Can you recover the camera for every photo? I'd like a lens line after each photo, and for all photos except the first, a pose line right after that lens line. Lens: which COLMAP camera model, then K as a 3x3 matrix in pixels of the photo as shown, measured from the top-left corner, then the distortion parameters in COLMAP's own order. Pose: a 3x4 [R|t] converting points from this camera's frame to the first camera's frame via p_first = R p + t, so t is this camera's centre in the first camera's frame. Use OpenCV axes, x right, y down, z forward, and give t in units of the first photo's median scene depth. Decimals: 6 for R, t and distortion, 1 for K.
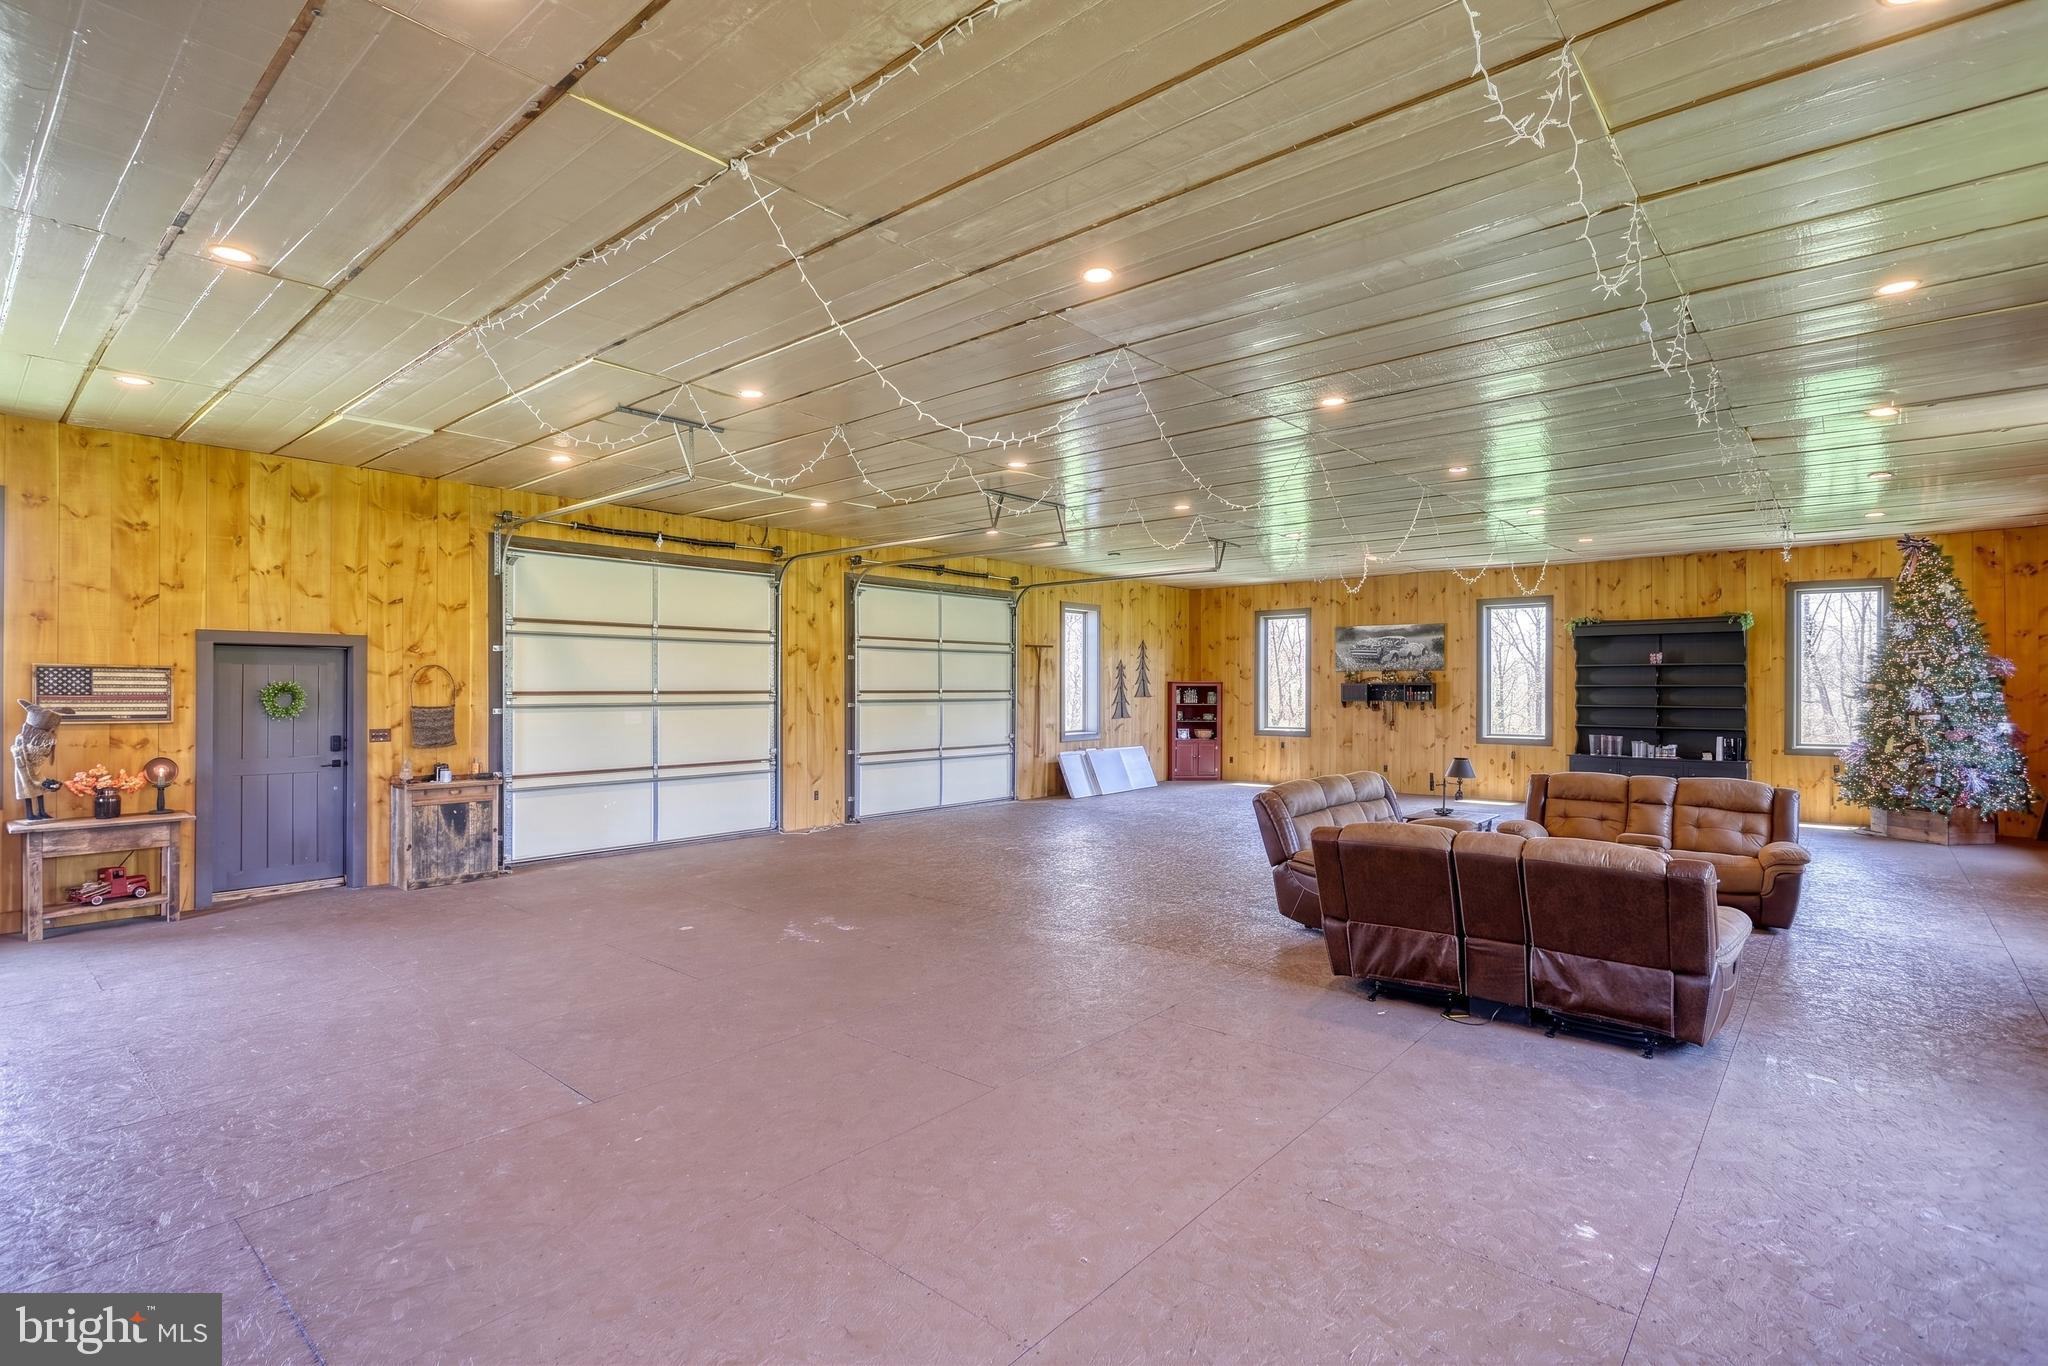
lens RADIAL K [[970.4, 0, 1034.1], [0, 970.4, 678.4], [0, 0, 1]] dist [-0.000834, -0.000035]
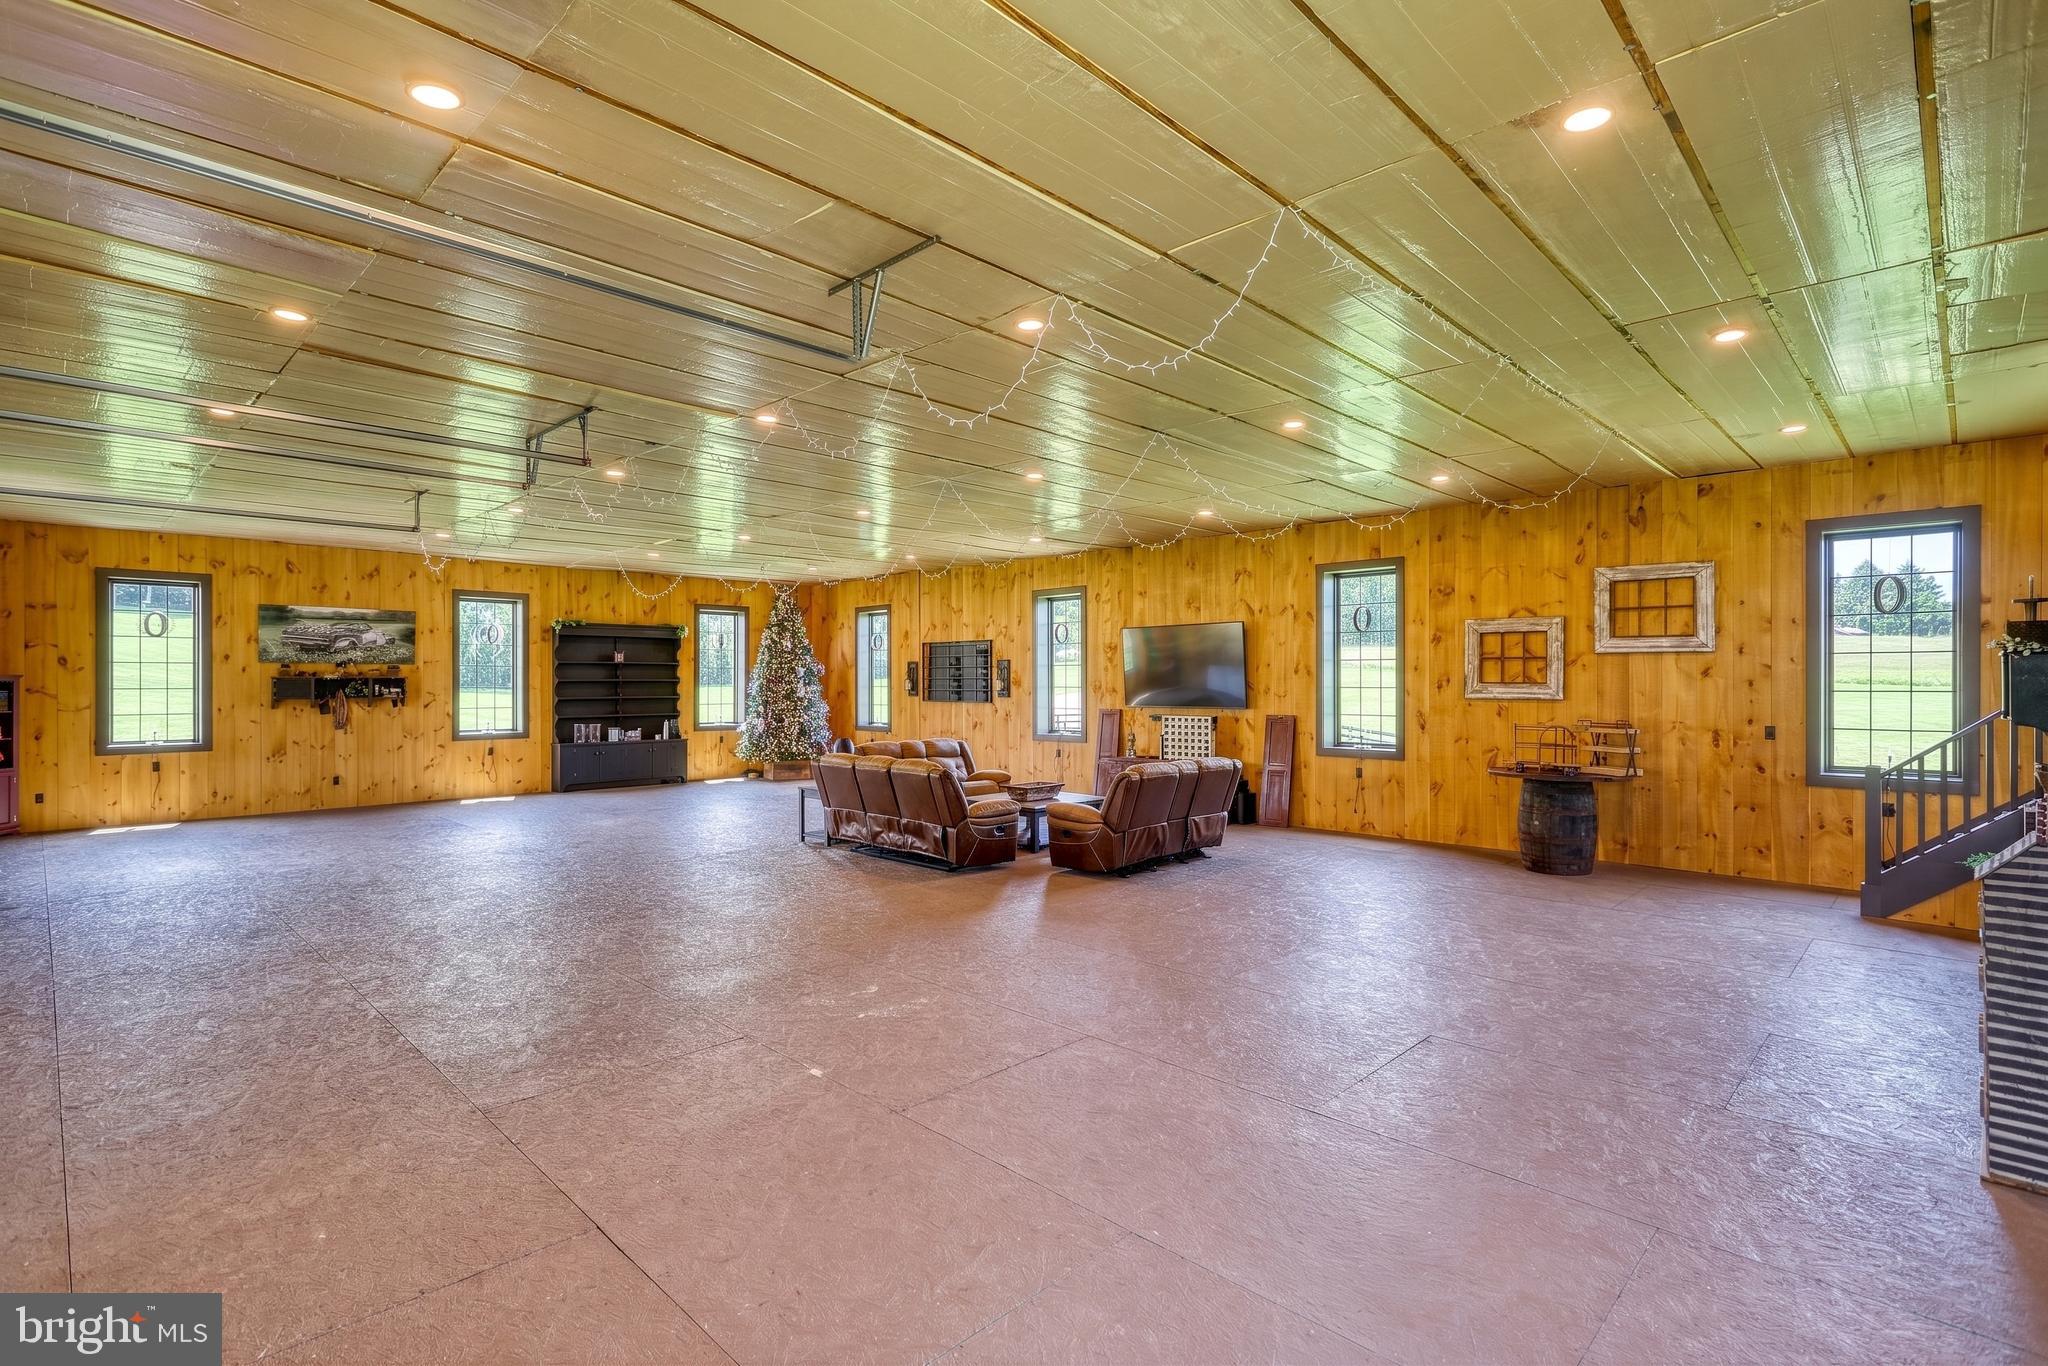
lens RADIAL K [[970.4, 0, 1016.1], [0, 970.4, 684.0], [0, 0, 1]] dist [-0.000834, -0.000035]
pose [[0.074759, -0.005340, 0.997187, -0.345382], [-0.006968, 0.999958, 0.005878, 0.000965], [-0.997177, -0.007388, 0.074718, 0.294946]]
